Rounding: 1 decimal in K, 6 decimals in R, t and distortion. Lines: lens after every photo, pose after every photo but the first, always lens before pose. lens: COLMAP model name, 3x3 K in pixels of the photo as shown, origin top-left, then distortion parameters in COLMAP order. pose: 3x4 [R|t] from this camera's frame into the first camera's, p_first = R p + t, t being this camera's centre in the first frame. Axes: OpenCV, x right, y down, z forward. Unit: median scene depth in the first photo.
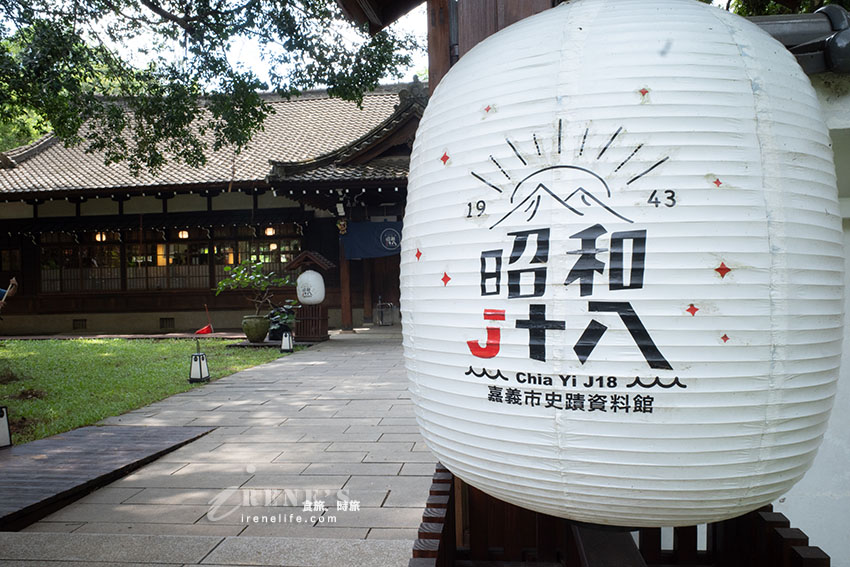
lens RADIAL K [[666.5, 0, 425.0], [0, 666.5, 286.7], [0, 0, 1]] dist [-0.055147, 0.050881]
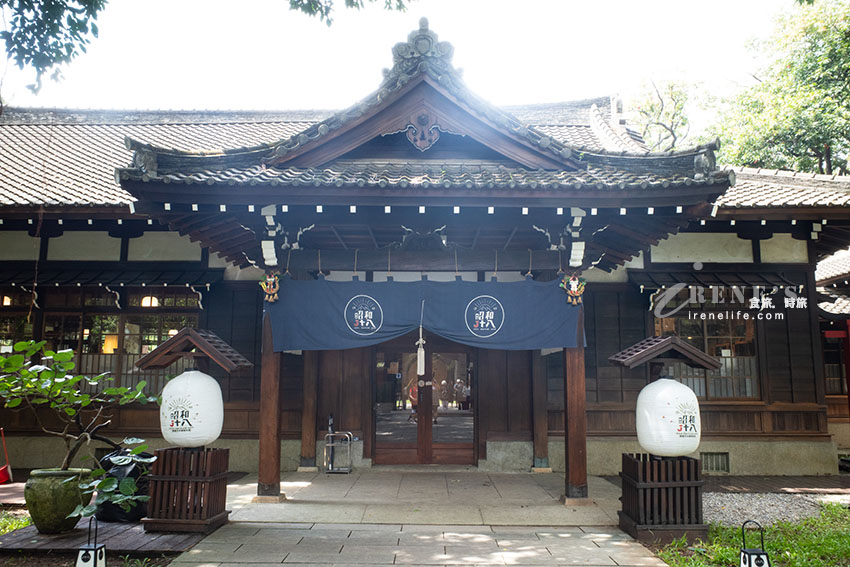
lens RADIAL K [[666.5, 0, 427.4], [0, 666.5, 285.8], [0, 0, 1]] dist [-0.055147, 0.050881]
pose [[0.993752, 0.044862, 0.102198, -0.057493], [-0.028833, 0.987769, -0.153235, -0.016119], [-0.107823, 0.149330, 0.982891, 0.491801]]
